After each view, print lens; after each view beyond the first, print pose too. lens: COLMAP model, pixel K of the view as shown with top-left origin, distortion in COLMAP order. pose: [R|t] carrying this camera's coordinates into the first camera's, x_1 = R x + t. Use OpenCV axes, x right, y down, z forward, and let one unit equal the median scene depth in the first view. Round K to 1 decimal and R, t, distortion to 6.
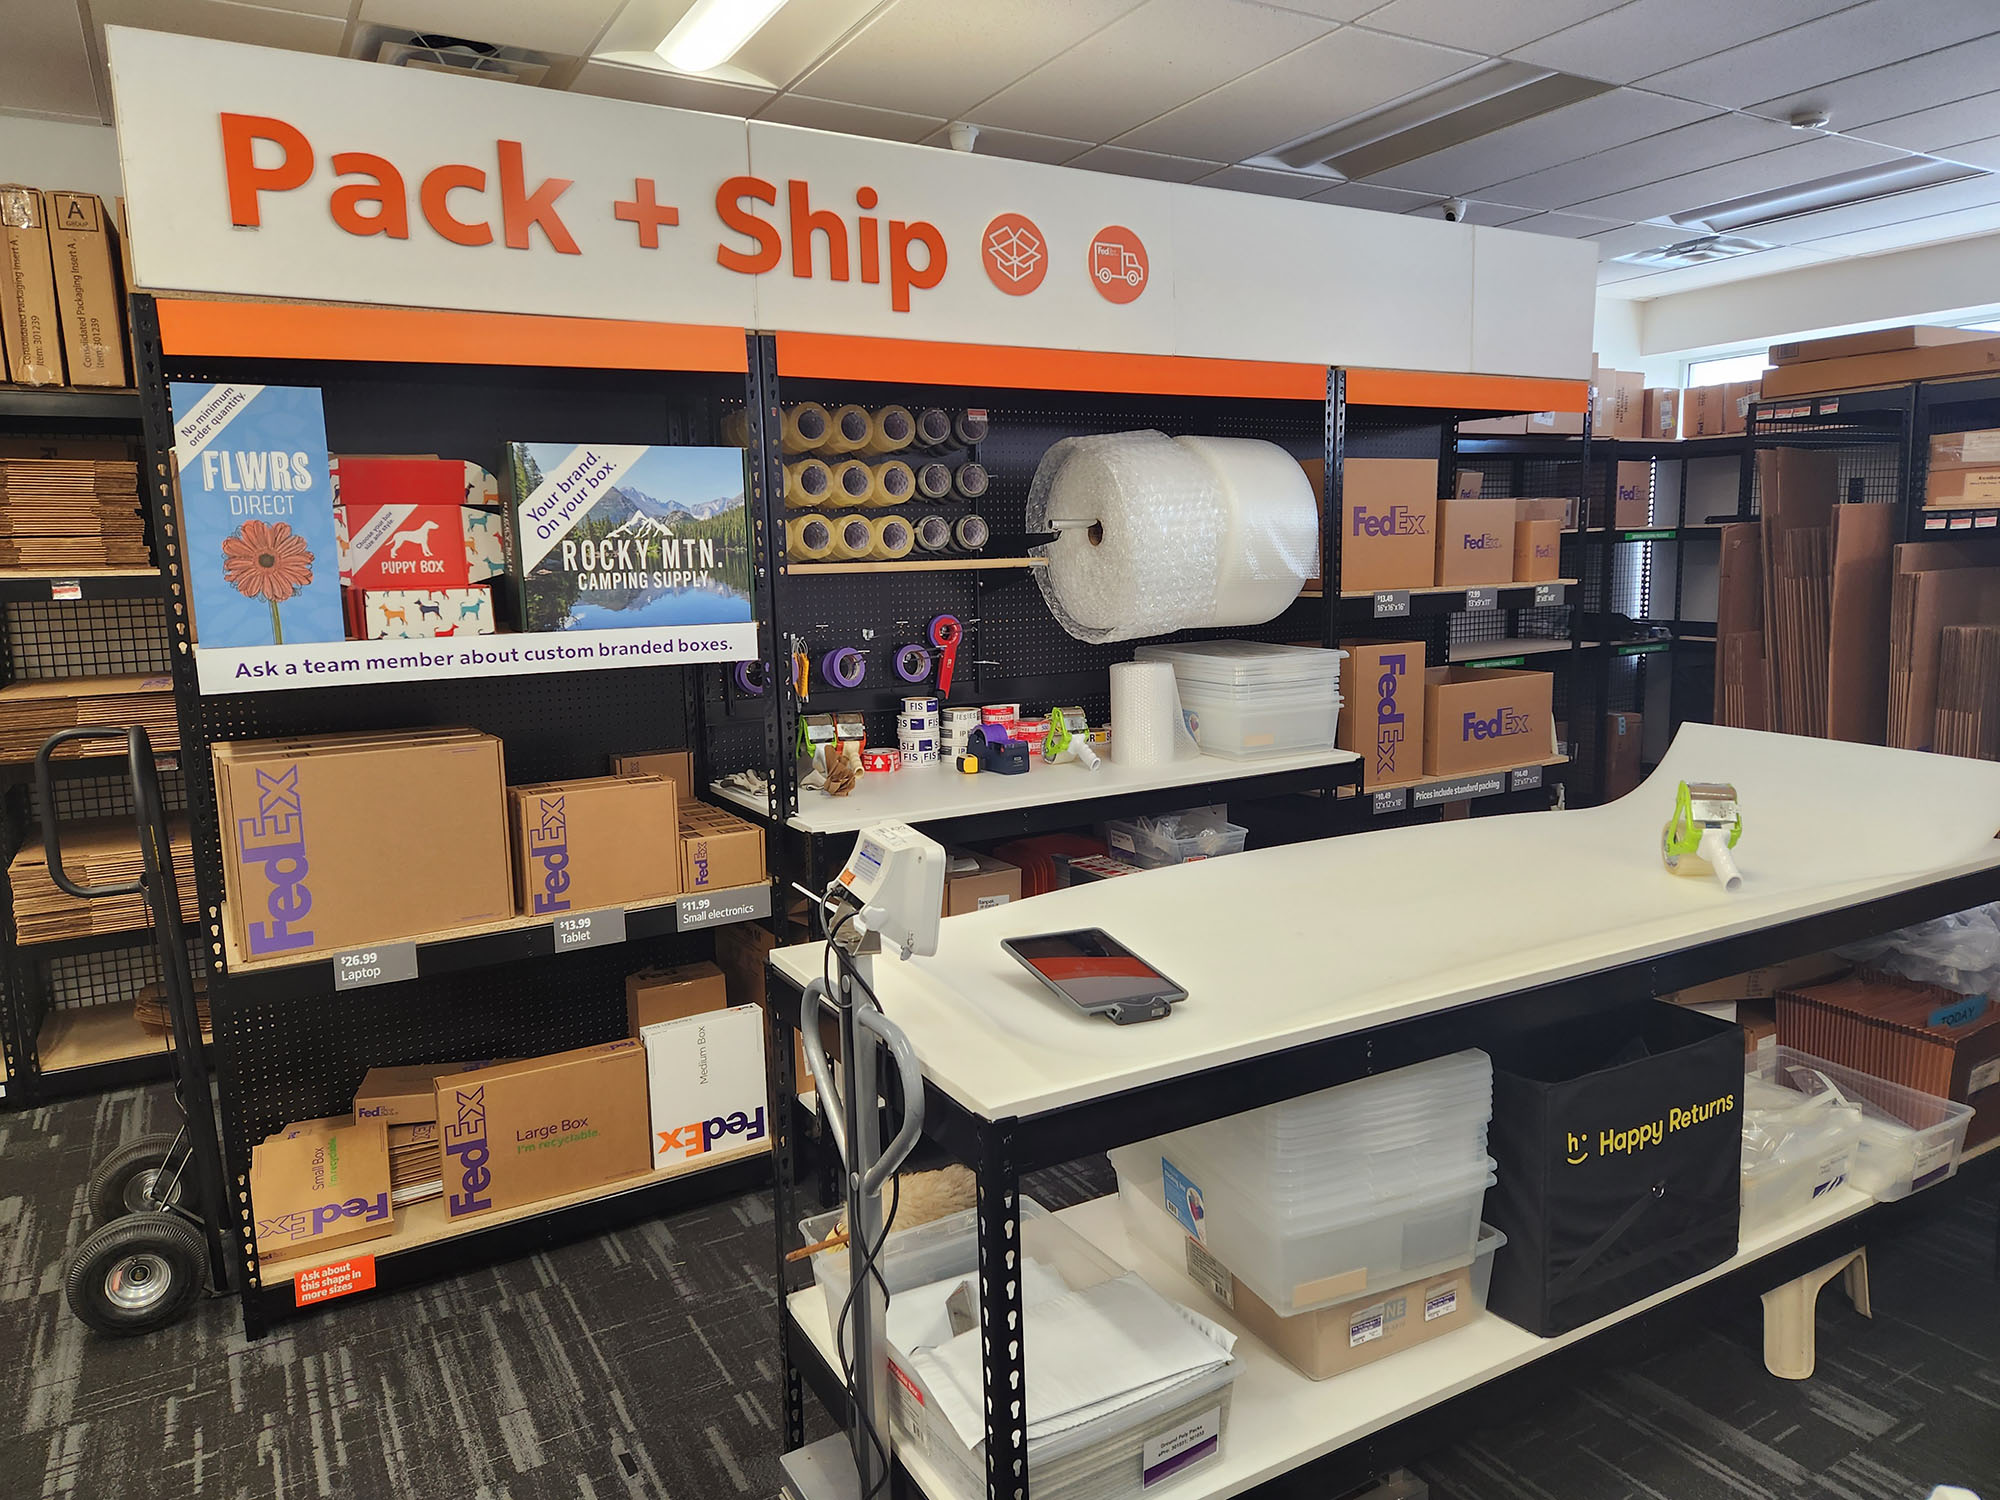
lens RADIAL K [[1326.3, 0, 1002.3], [0, 1326.3, 736.0], [0, 0, 1]] dist [0.077521, -0.066850]
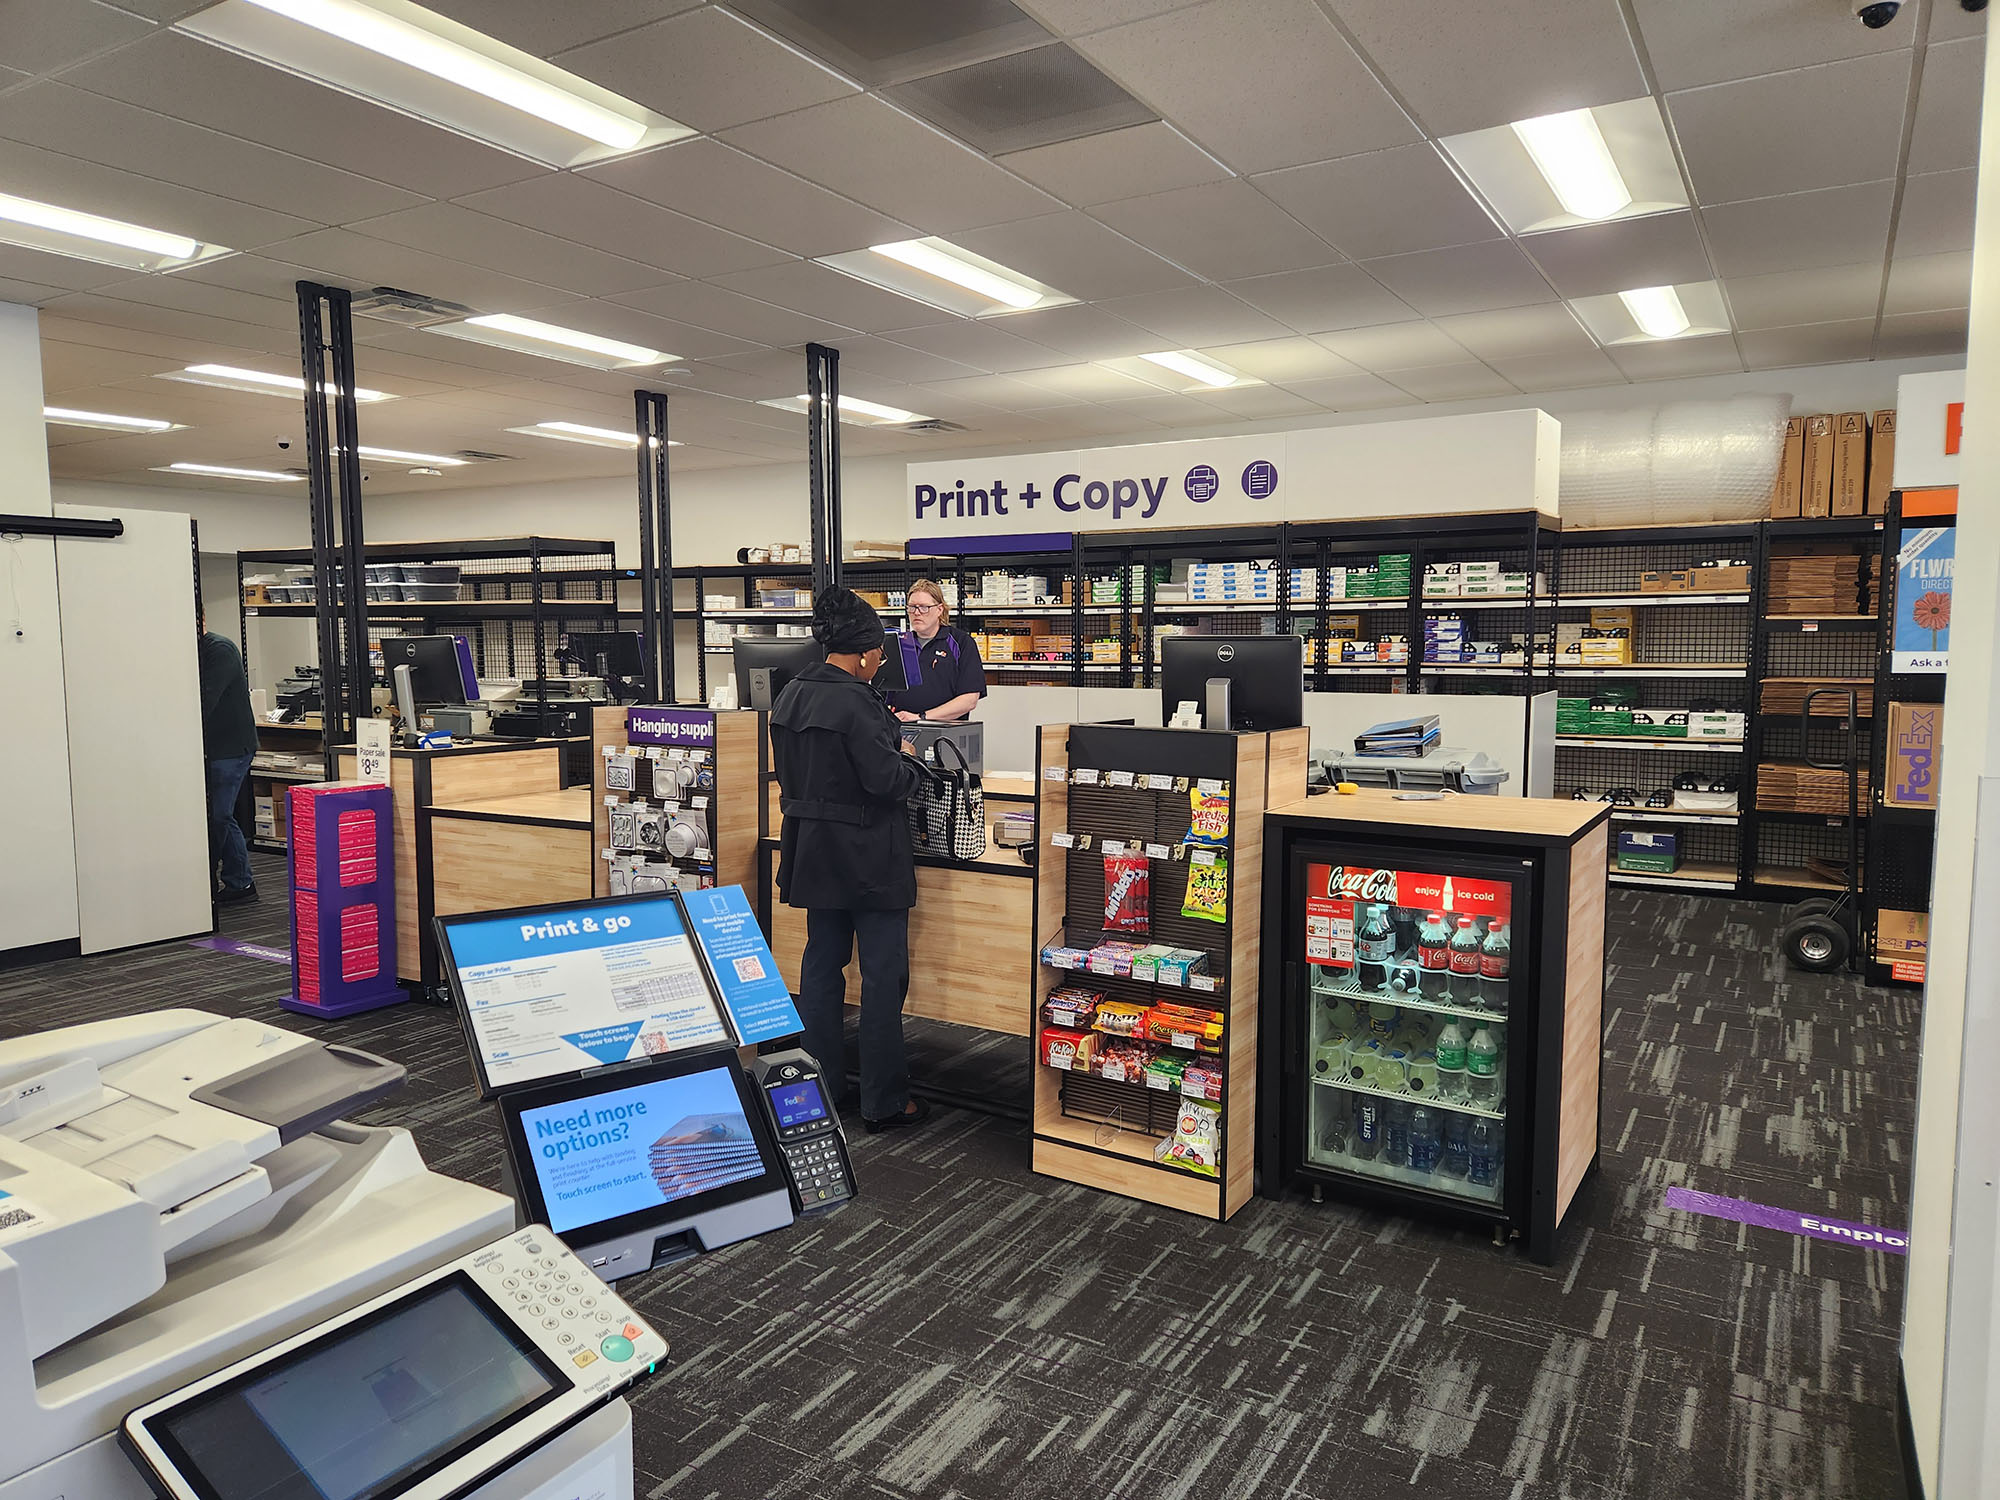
lens RADIAL K [[1326.3, 0, 998.5], [0, 1326.3, 746.5], [0, 0, 1]] dist [0.077521, -0.066850]
pose [[0.467618, 0.099985, -0.878258, 0.610516], [-0.128847, 0.990680, 0.044180, 0.164602], [0.874489, 0.092501, 0.476143, -1.188389]]
